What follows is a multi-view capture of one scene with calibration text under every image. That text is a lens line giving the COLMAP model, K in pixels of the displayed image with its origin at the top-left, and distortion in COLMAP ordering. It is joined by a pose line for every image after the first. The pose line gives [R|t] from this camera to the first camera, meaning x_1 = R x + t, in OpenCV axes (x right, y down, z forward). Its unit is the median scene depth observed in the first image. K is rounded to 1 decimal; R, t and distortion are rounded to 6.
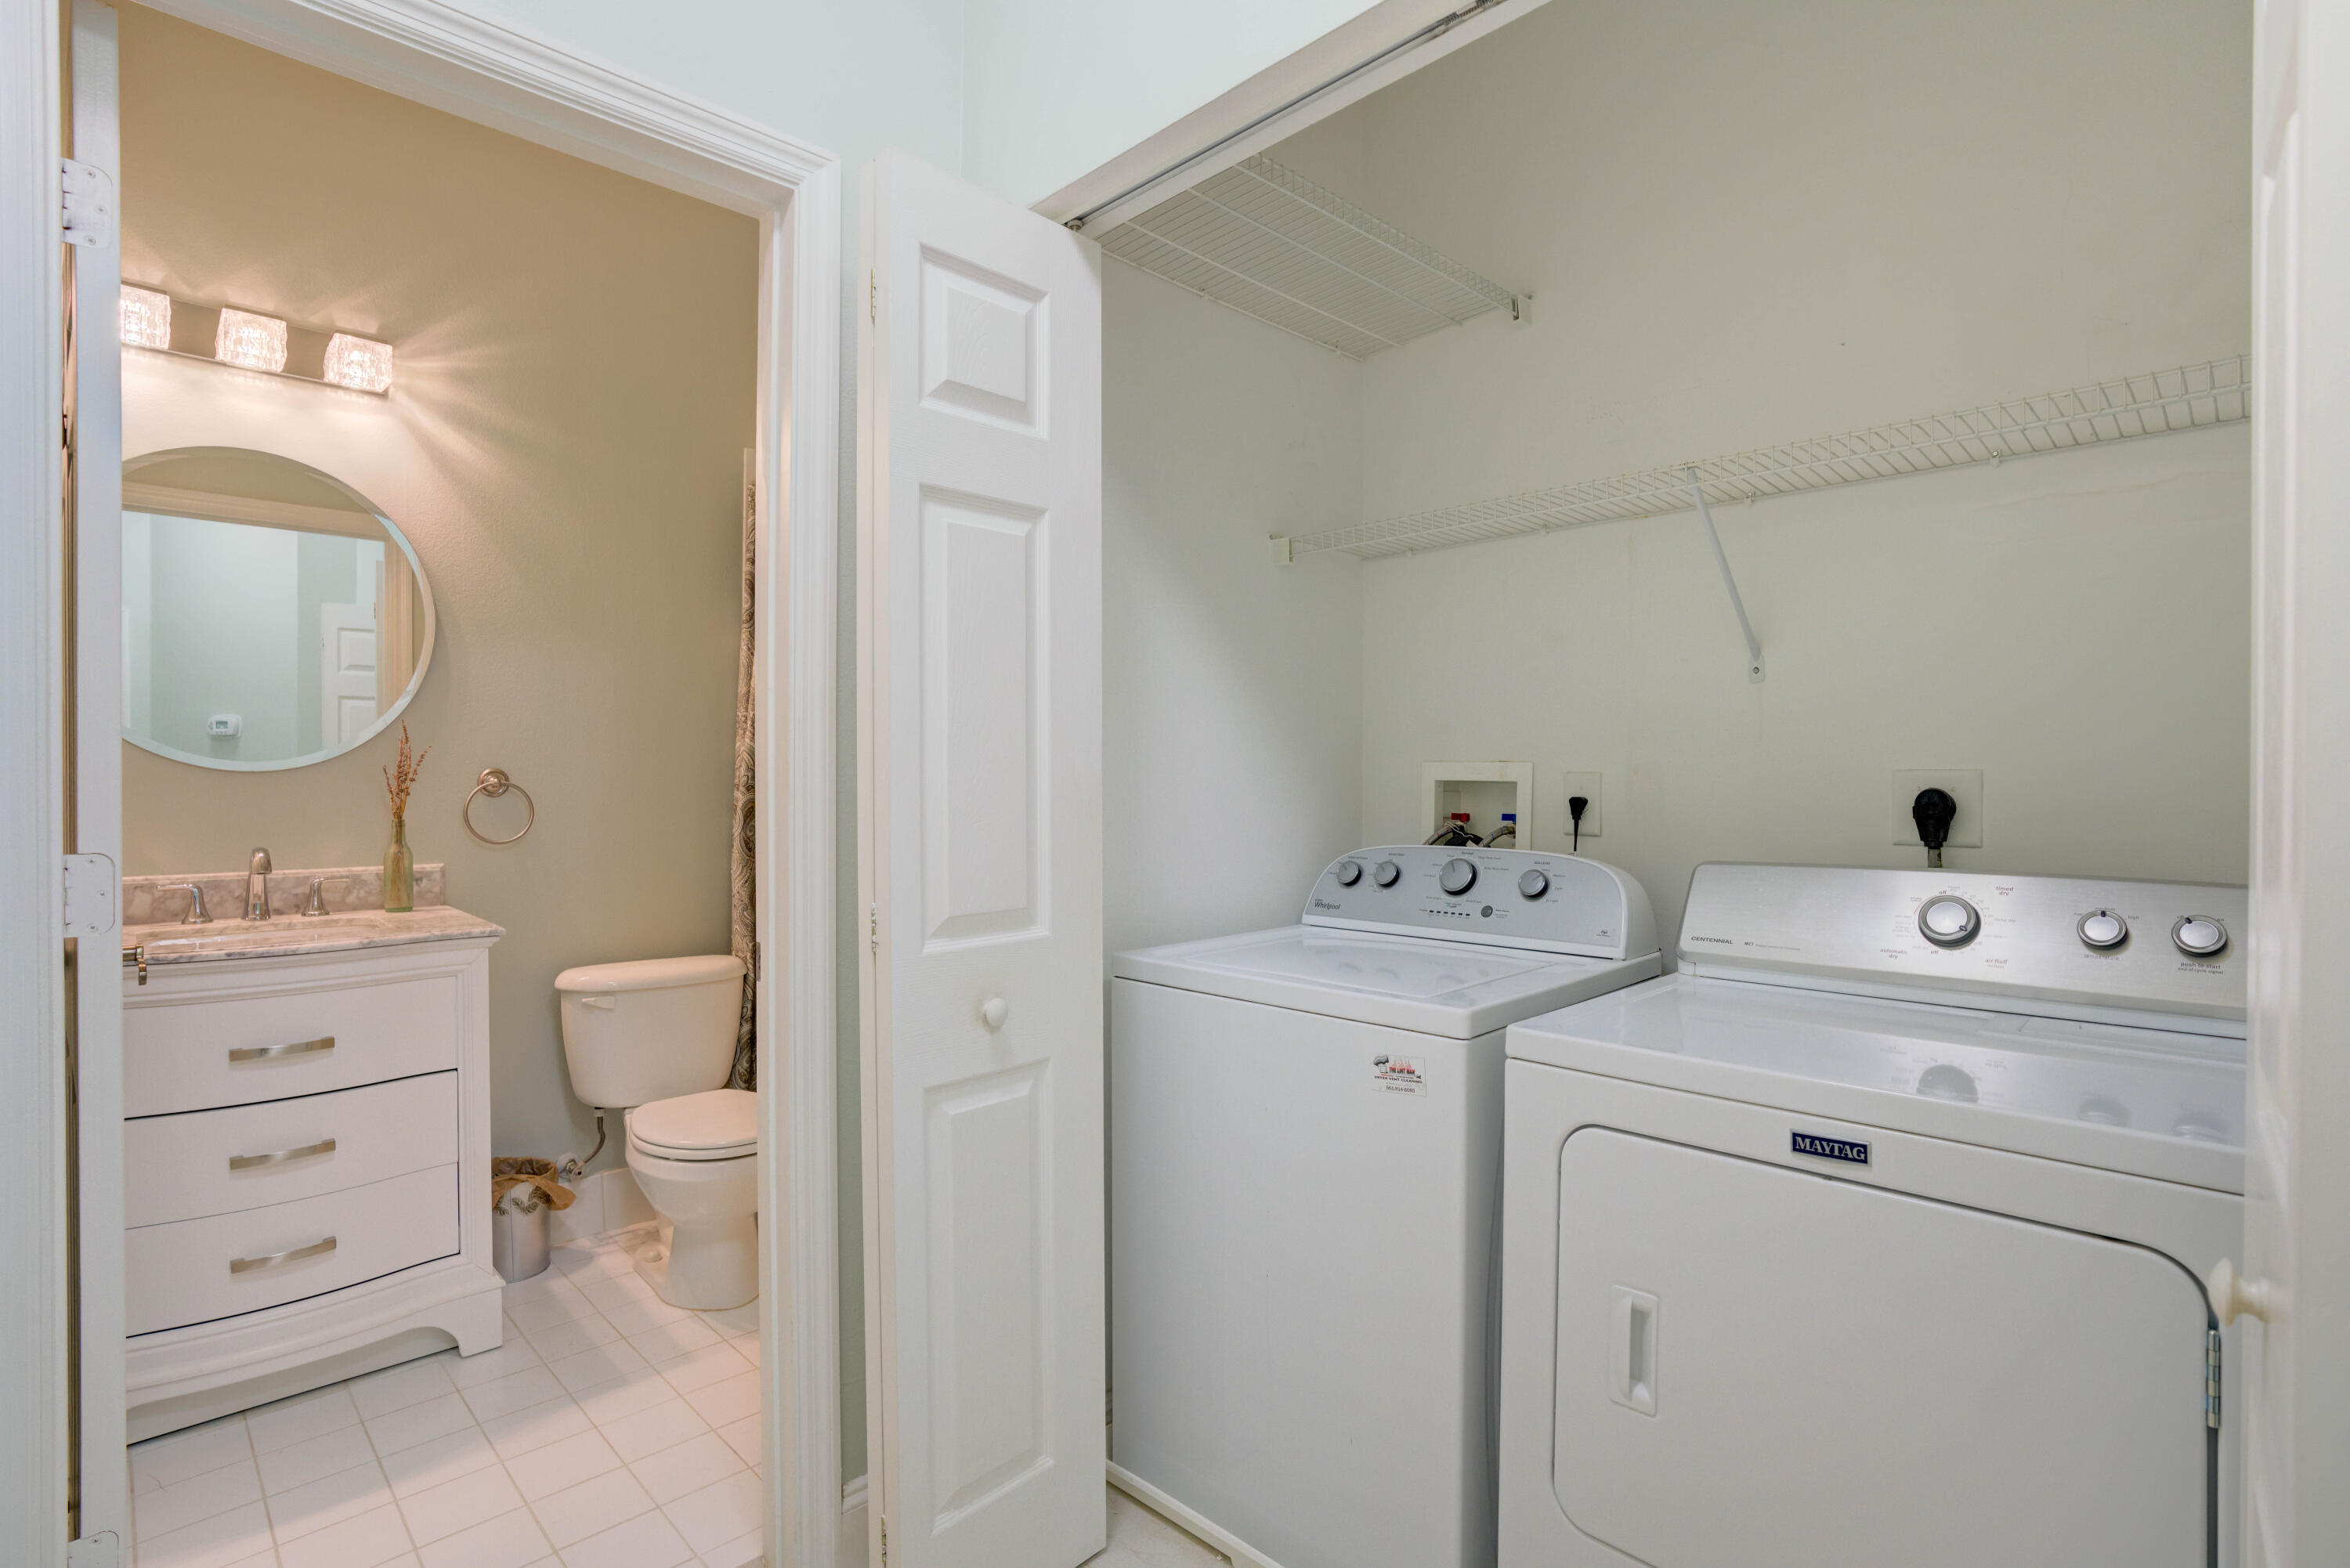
lens RADIAL K [[1113.3, 0, 1168.0], [0, 1113.3, 781.9], [0, 0, 1]] dist [-0.073498, 0.034055]
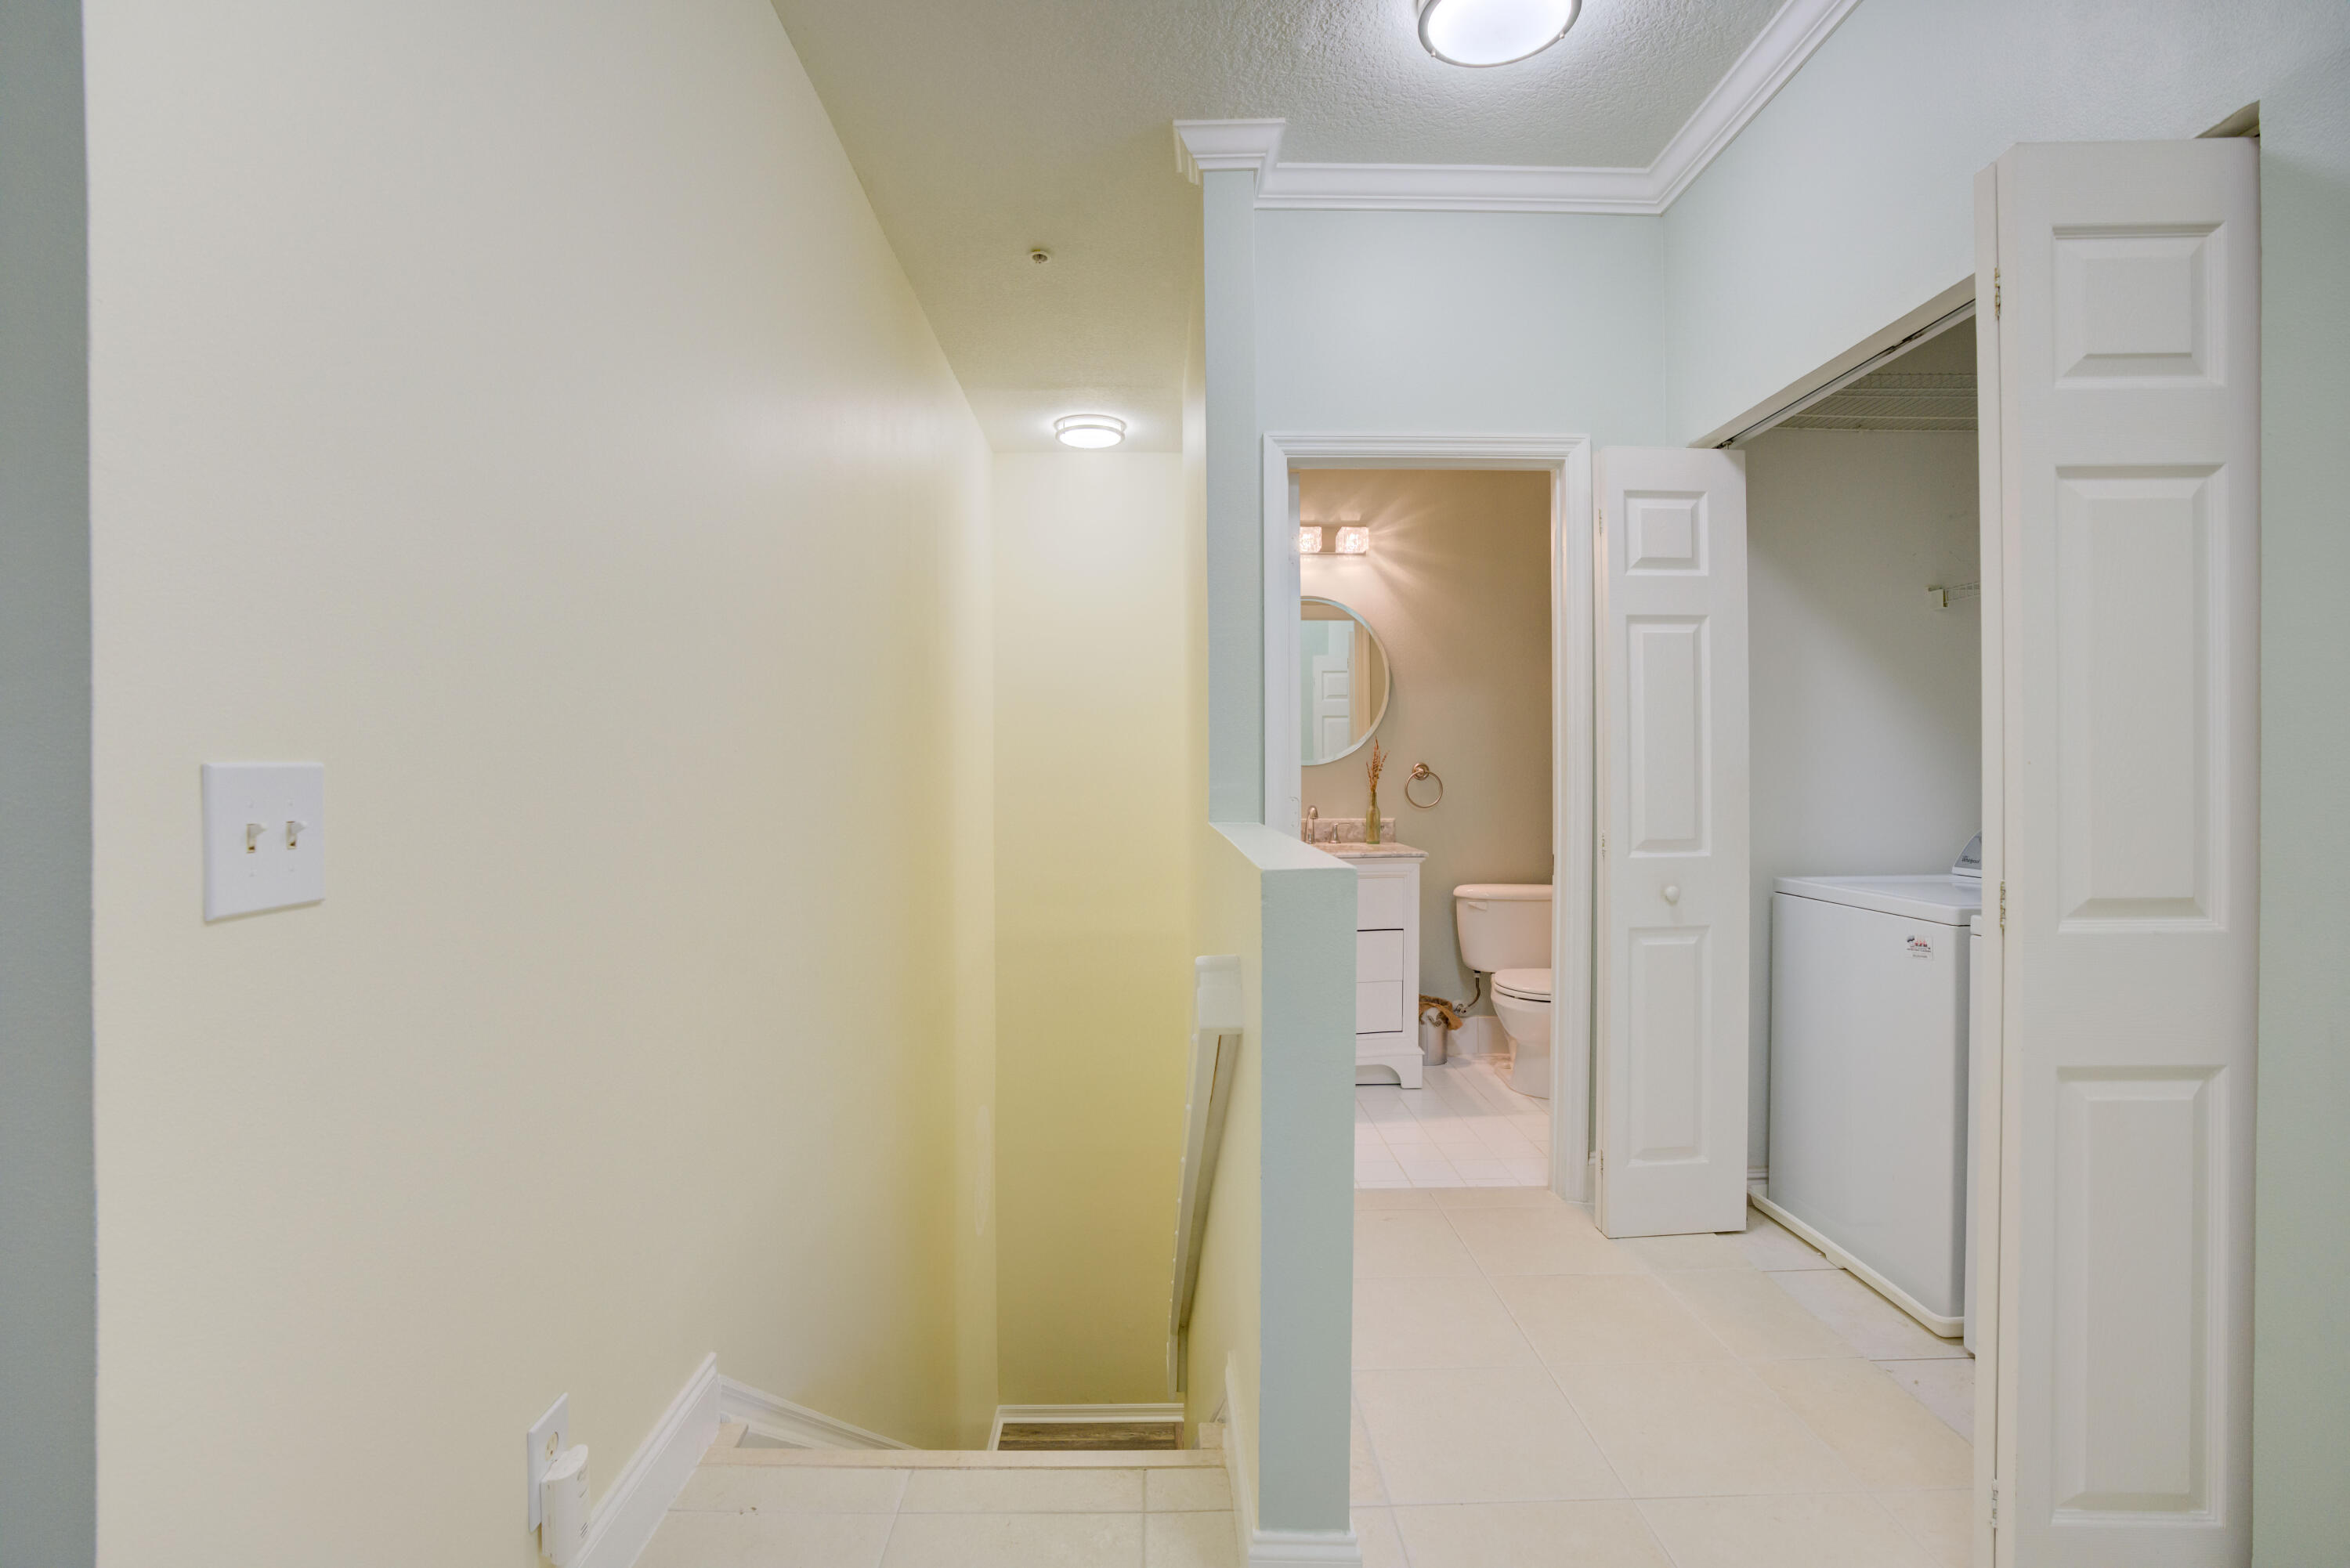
lens RADIAL K [[1113.3, 0, 1168.0], [0, 1113.3, 781.9], [0, 0, 1]] dist [-0.073498, 0.034055]
pose [[0.723142, 0.004451, -0.690685, 0.313870], [-0.000017, 0.999979, 0.006426, 0.006238], [0.690699, -0.004635, 0.723127, -0.568179]]
